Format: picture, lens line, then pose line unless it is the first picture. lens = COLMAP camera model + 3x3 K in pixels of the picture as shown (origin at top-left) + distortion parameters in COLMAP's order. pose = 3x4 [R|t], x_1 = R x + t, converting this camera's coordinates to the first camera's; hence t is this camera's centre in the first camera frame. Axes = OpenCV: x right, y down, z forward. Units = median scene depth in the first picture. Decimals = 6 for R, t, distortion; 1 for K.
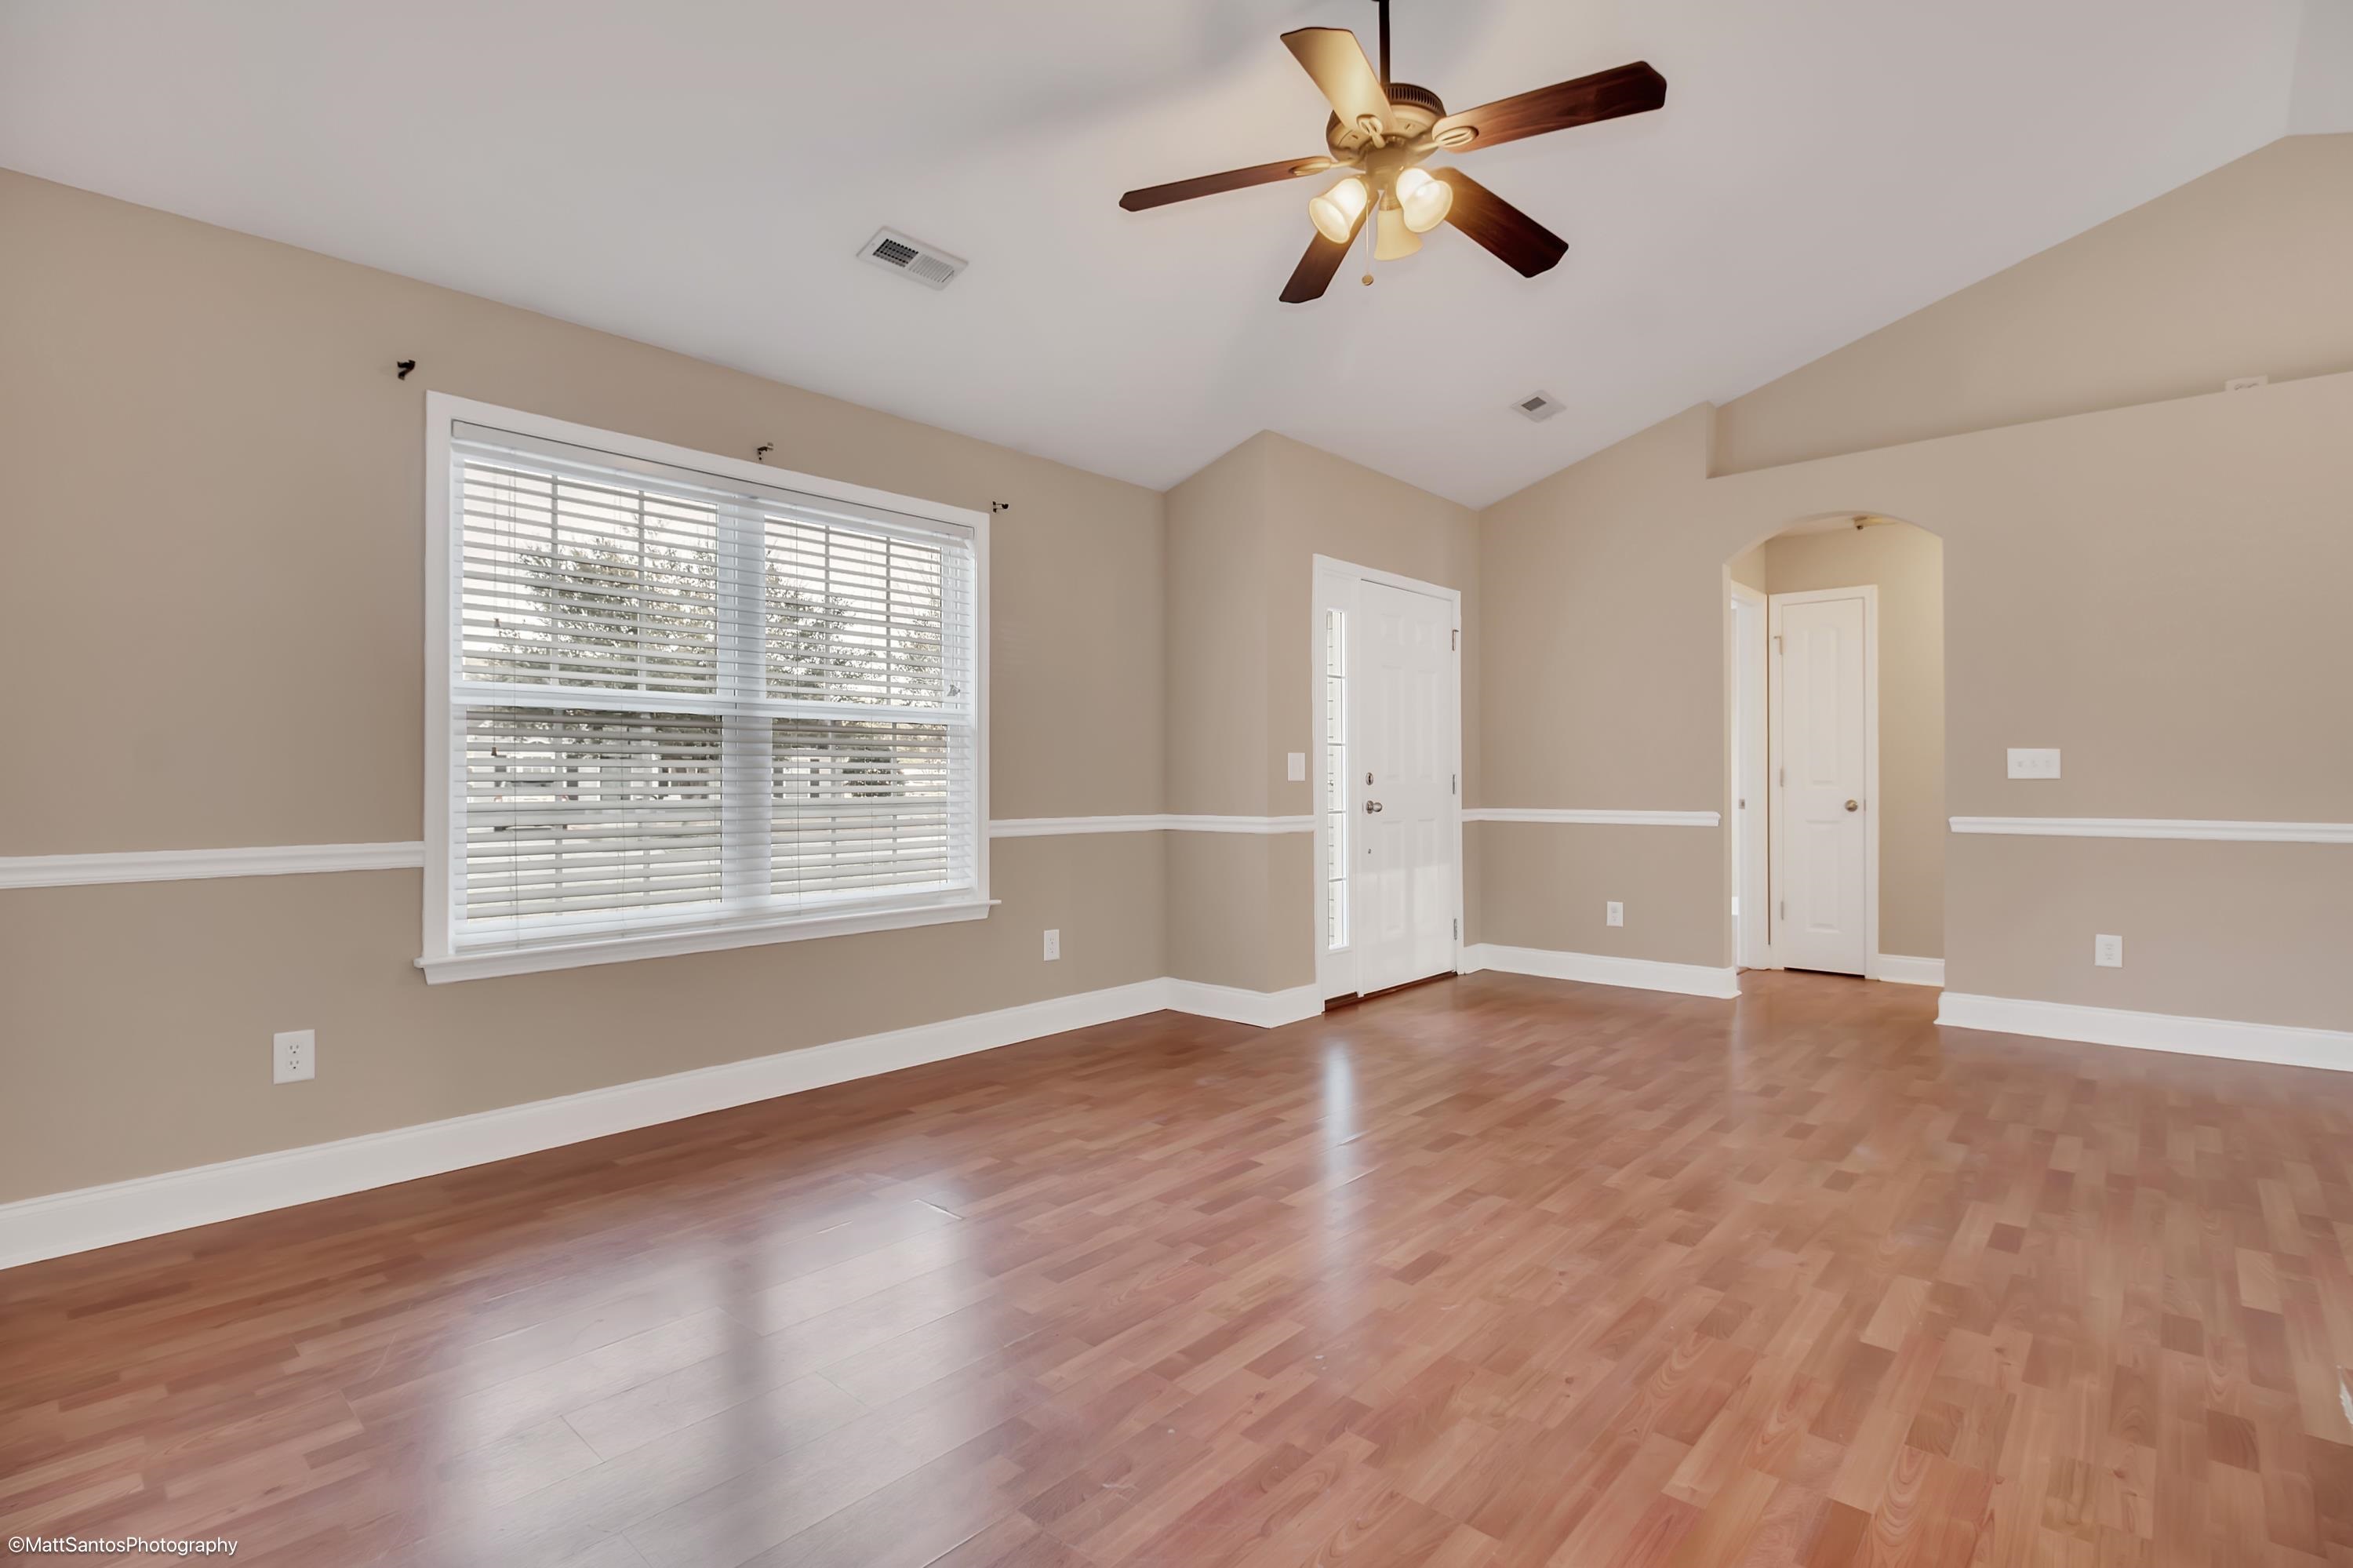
lens RADIAL K [[1111.5, 0, 1209.4], [0, 1111.5, 769.7], [0, 0, 1]] dist [0.002021, -0.013058]
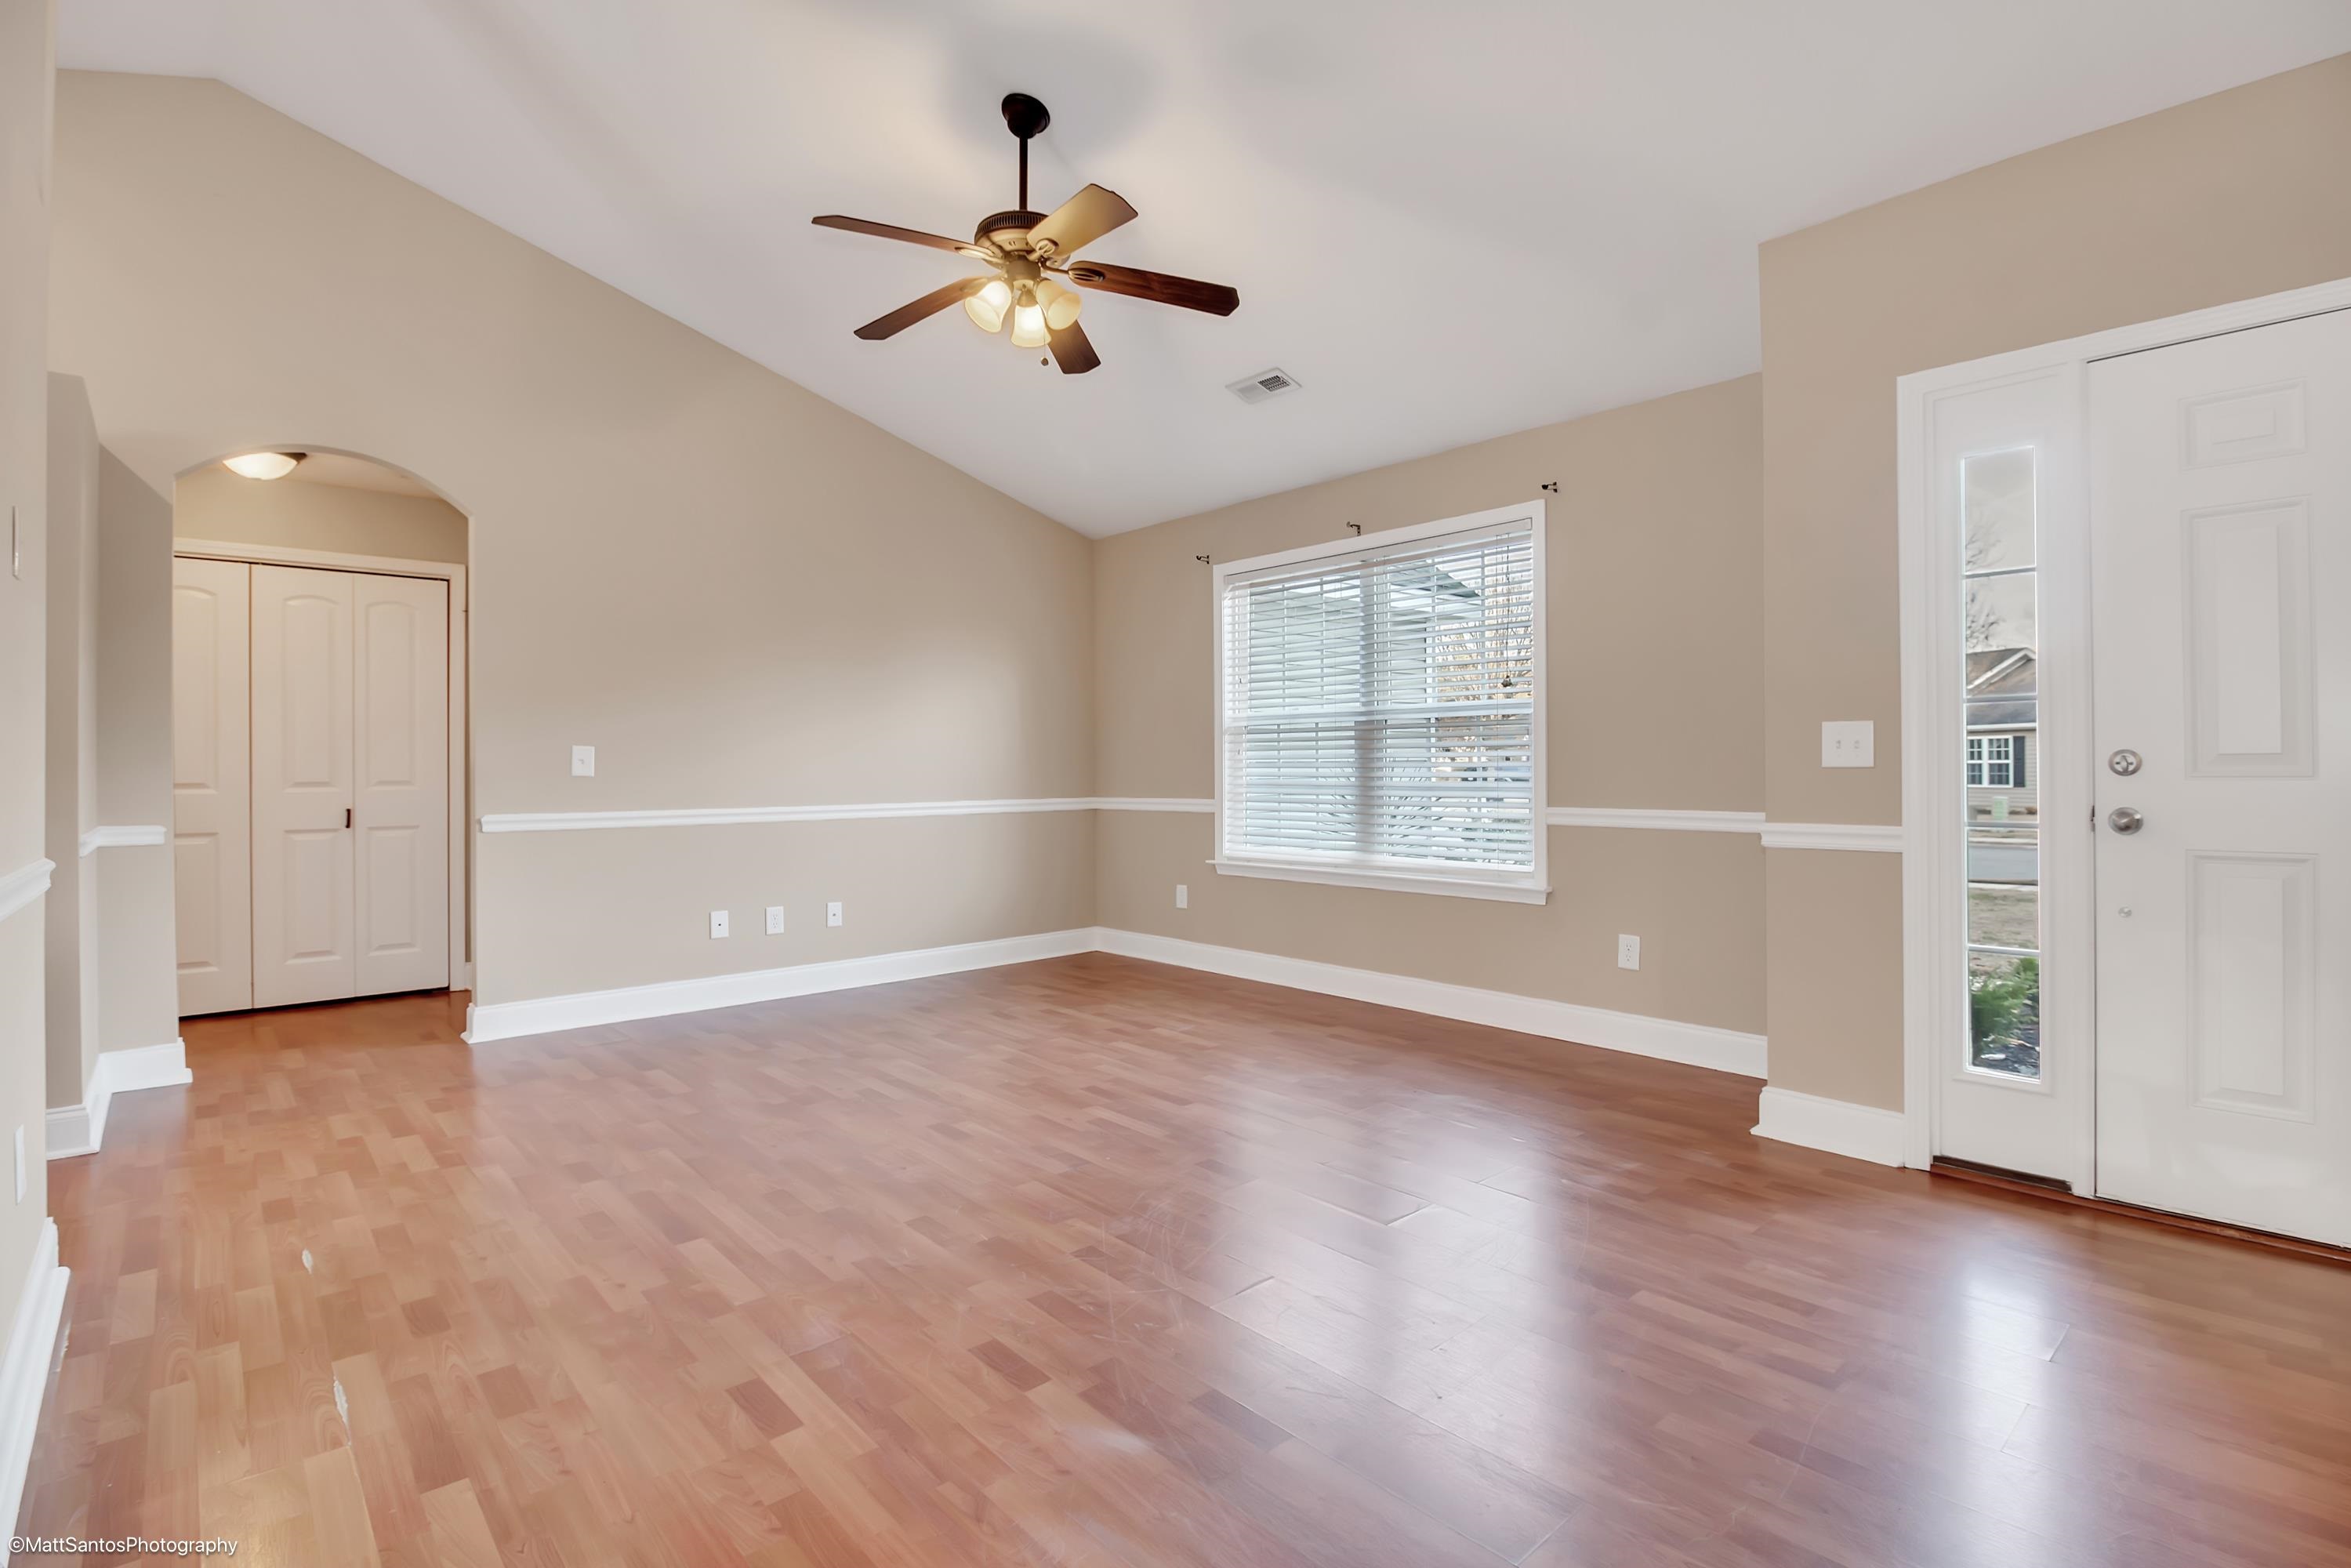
lens RADIAL K [[1117.1, 0, 1193.2], [0, 1117.1, 765.4], [0, 0, 1]] dist [0.001049, -0.015196]
pose [[-0.119553, -0.000107, -0.992828, 1.280526], [0.014242, 0.999897, -0.001823, 0.008553], [0.992726, -0.014358, -0.119539, 1.246076]]
